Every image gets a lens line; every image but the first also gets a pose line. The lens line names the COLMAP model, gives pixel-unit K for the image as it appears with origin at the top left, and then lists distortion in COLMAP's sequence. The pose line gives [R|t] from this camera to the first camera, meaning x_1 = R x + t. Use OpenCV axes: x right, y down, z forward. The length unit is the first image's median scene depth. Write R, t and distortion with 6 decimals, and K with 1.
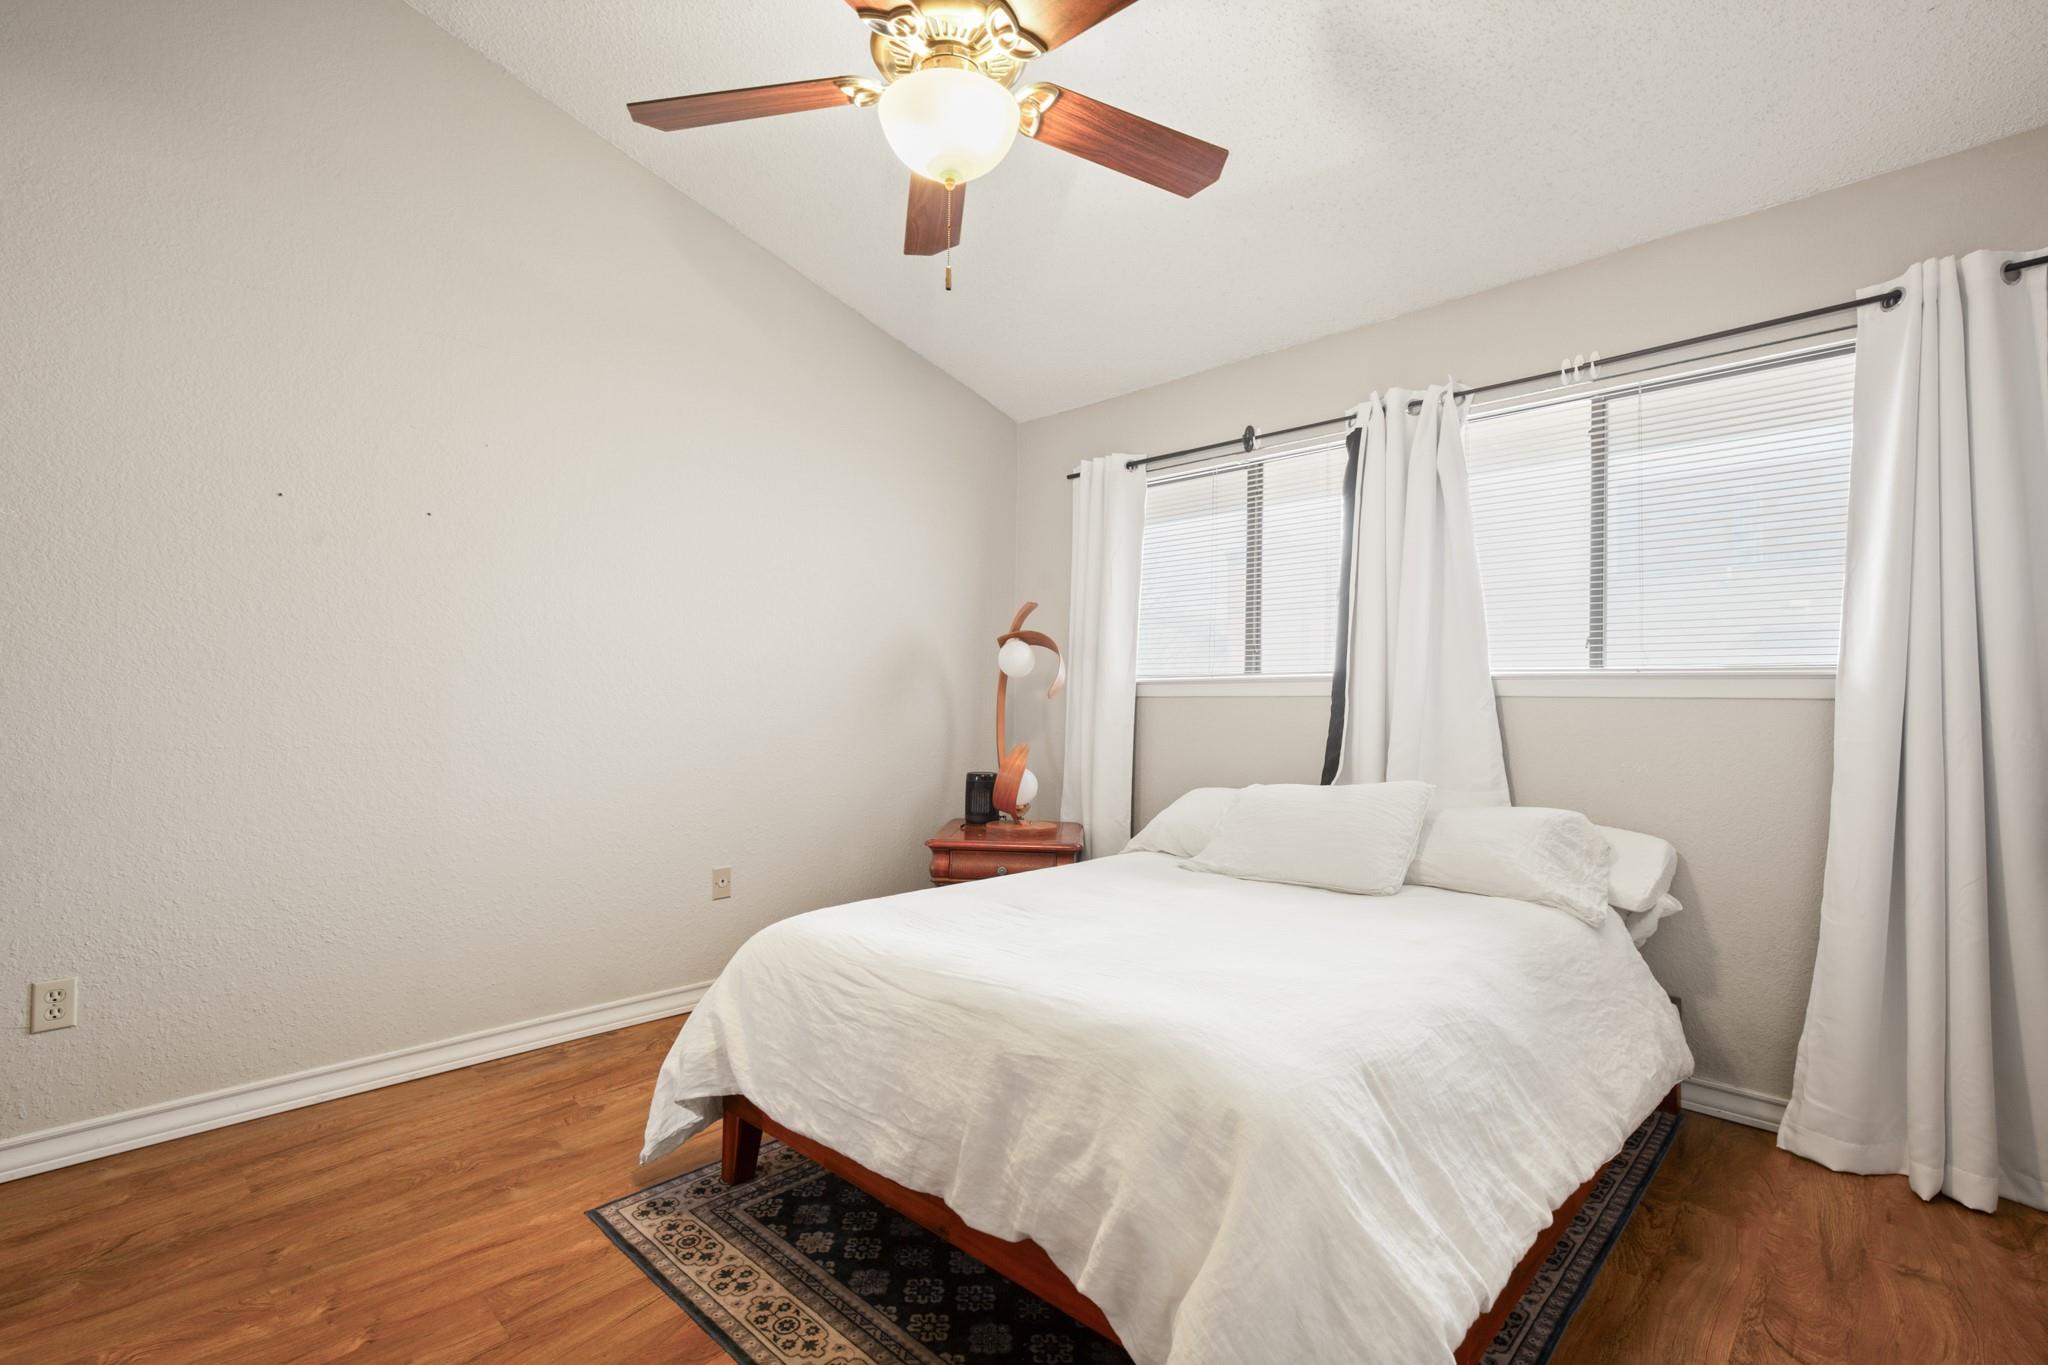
lens RADIAL K [[929.0, 0, 1035.6], [0, 929.0, 685.0], [0, 0, 1]] dist [0.018253, 0.000034]
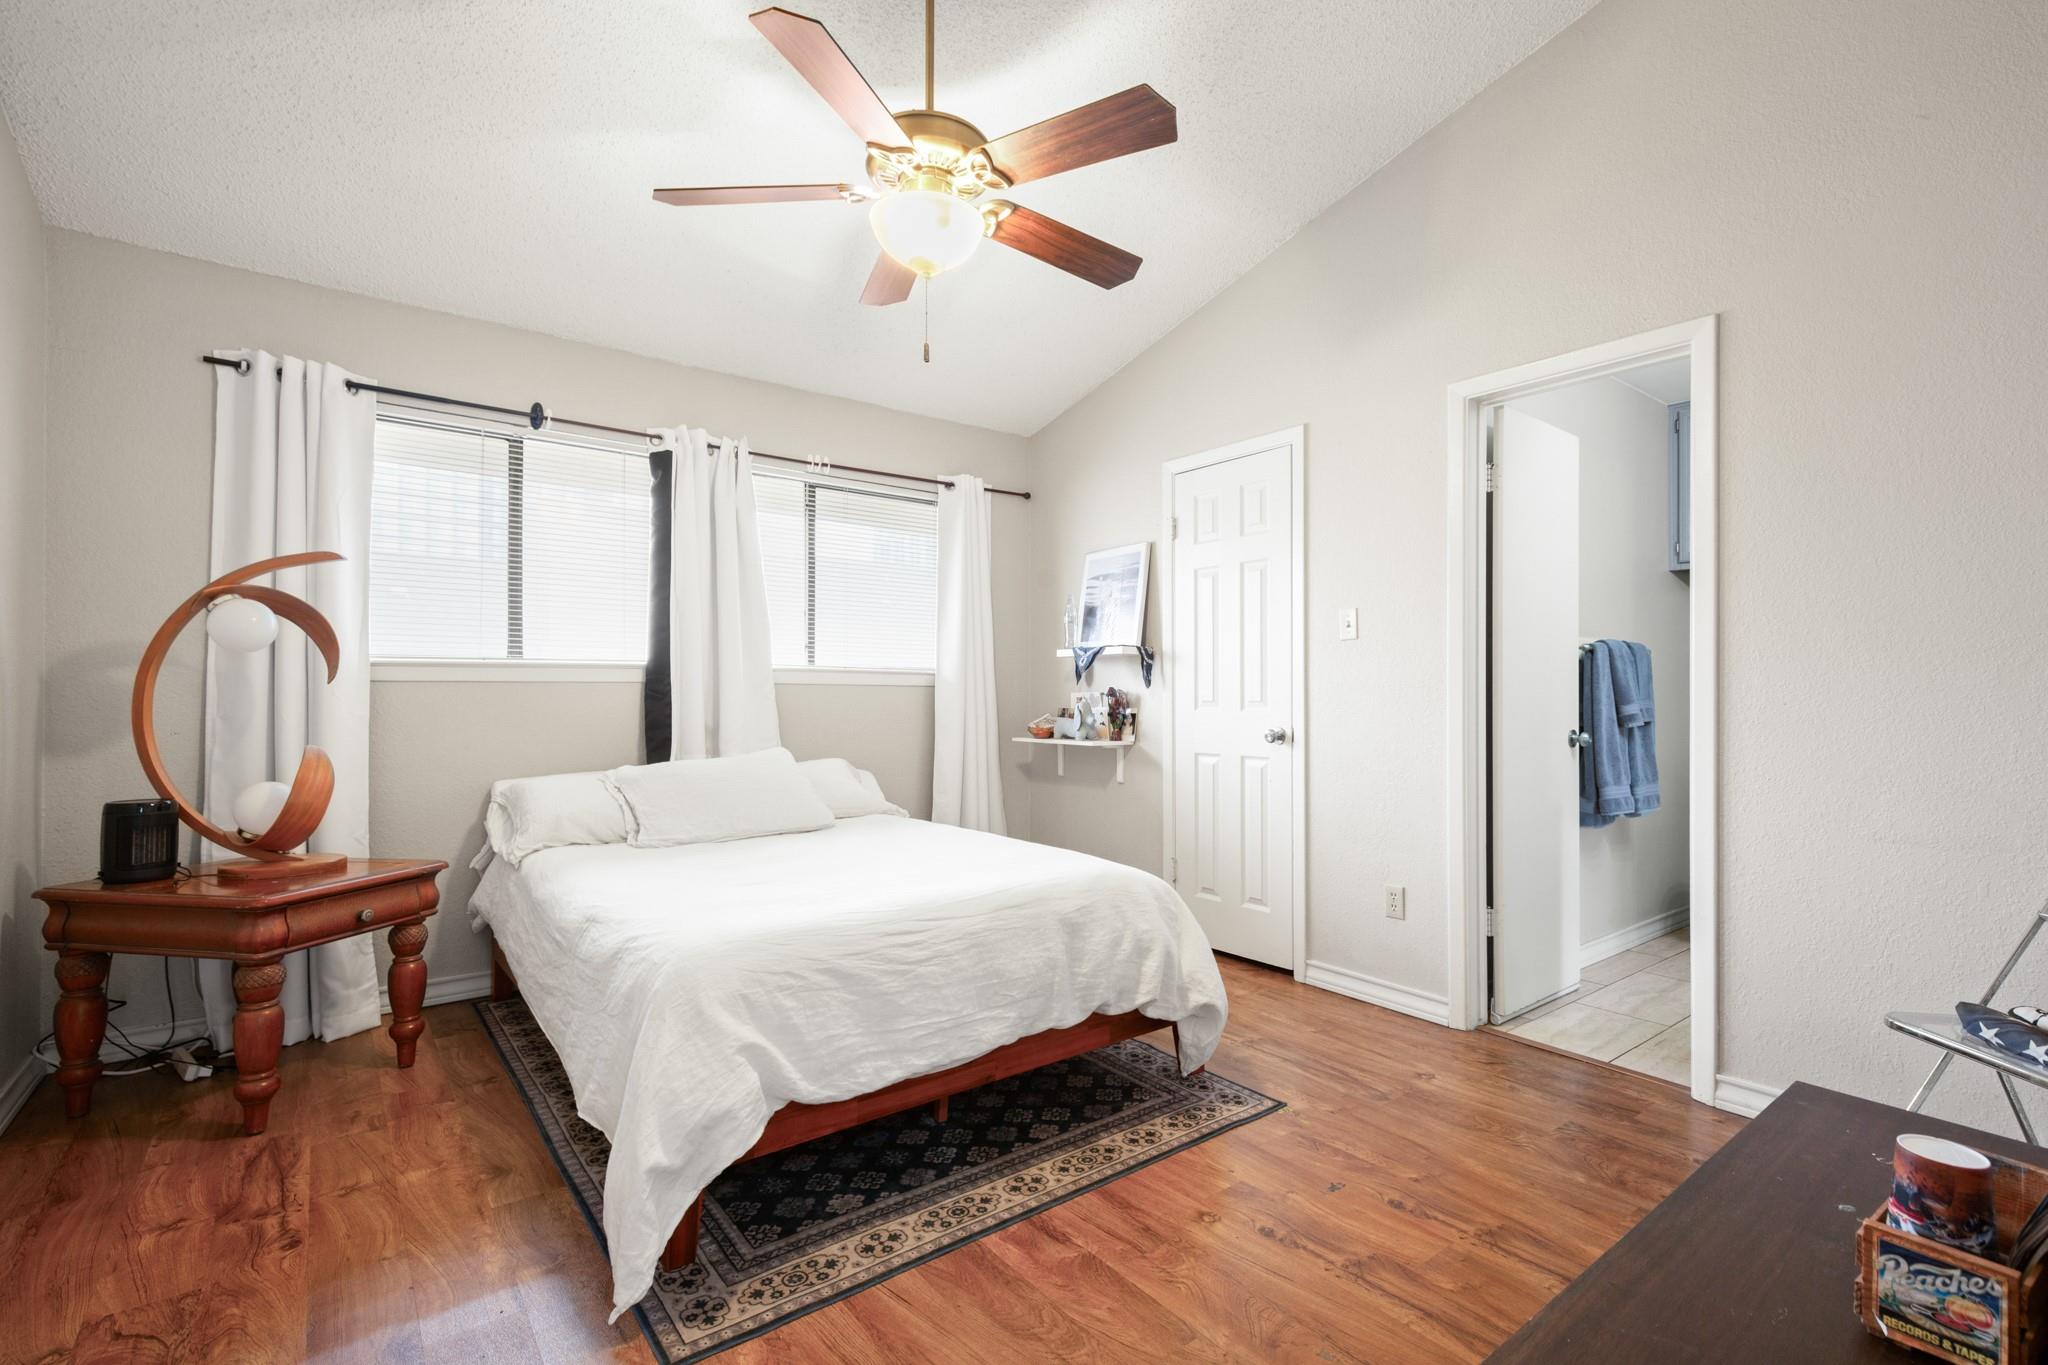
lens RADIAL K [[929.0, 0, 1035.6], [0, 929.0, 685.0], [0, 0, 1]] dist [0.018253, 0.000034]
pose [[0.149903, -0.000678, 0.988700, -1.194448], [-0.020573, 0.999781, 0.003805, 0.001544], [-0.988487, -0.020911, 0.149856, 0.614400]]
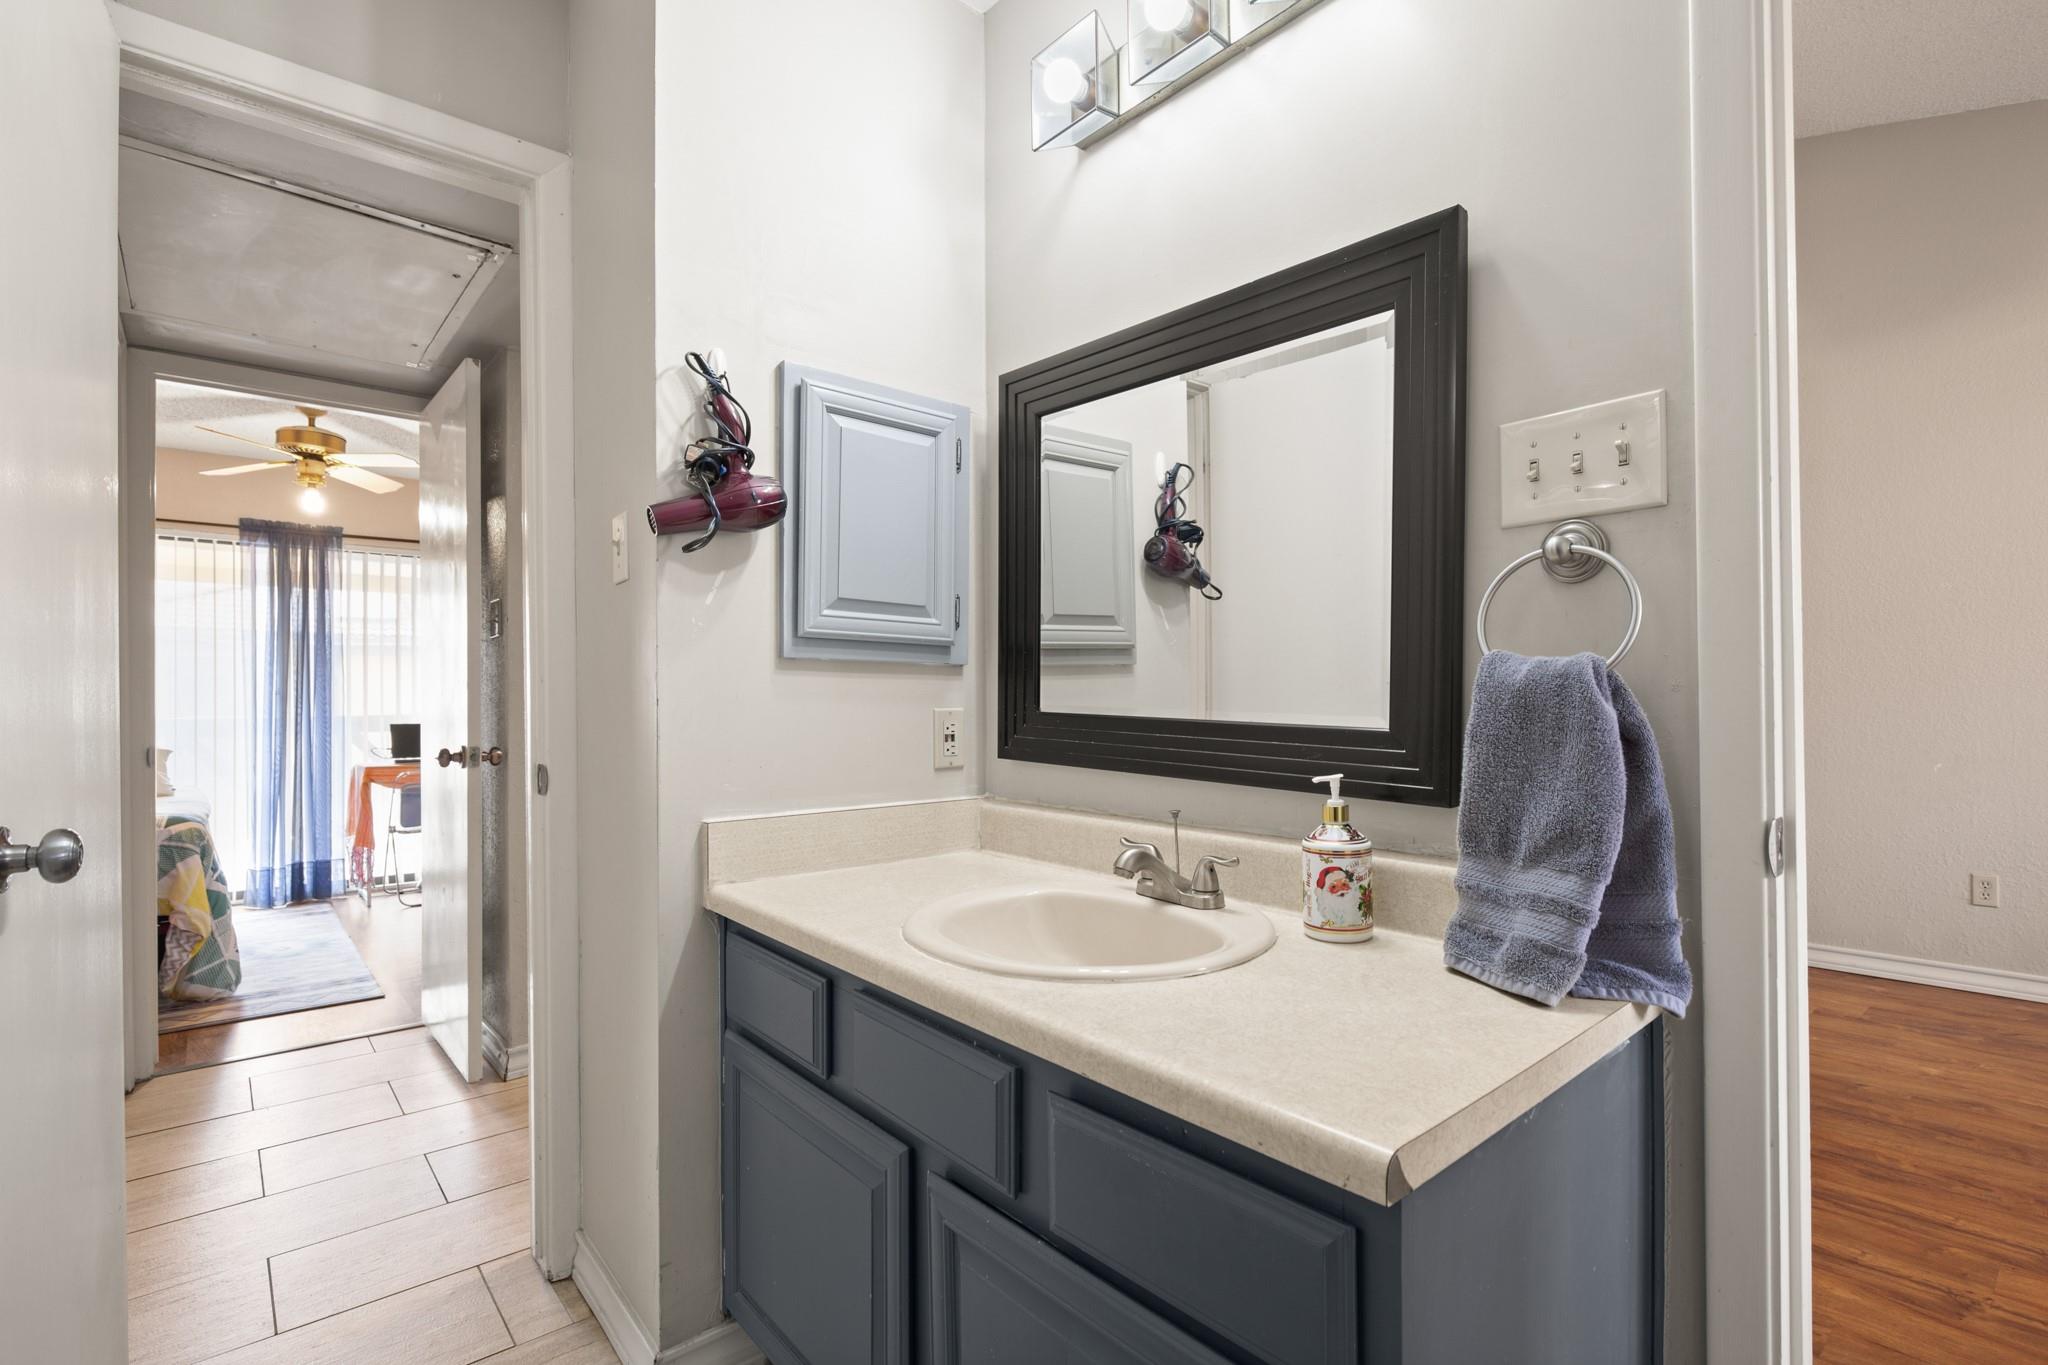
lens RADIAL K [[929.0, 0, 1035.6], [0, 929.0, 685.0], [0, 0, 1]] dist [0.018253, 0.000034]
pose [[-0.100117, -0.013419, -0.994885, 0.862722], [0.022288, 0.999628, -0.015725, -0.017079], [0.994726, -0.023748, -0.099781, -0.501114]]
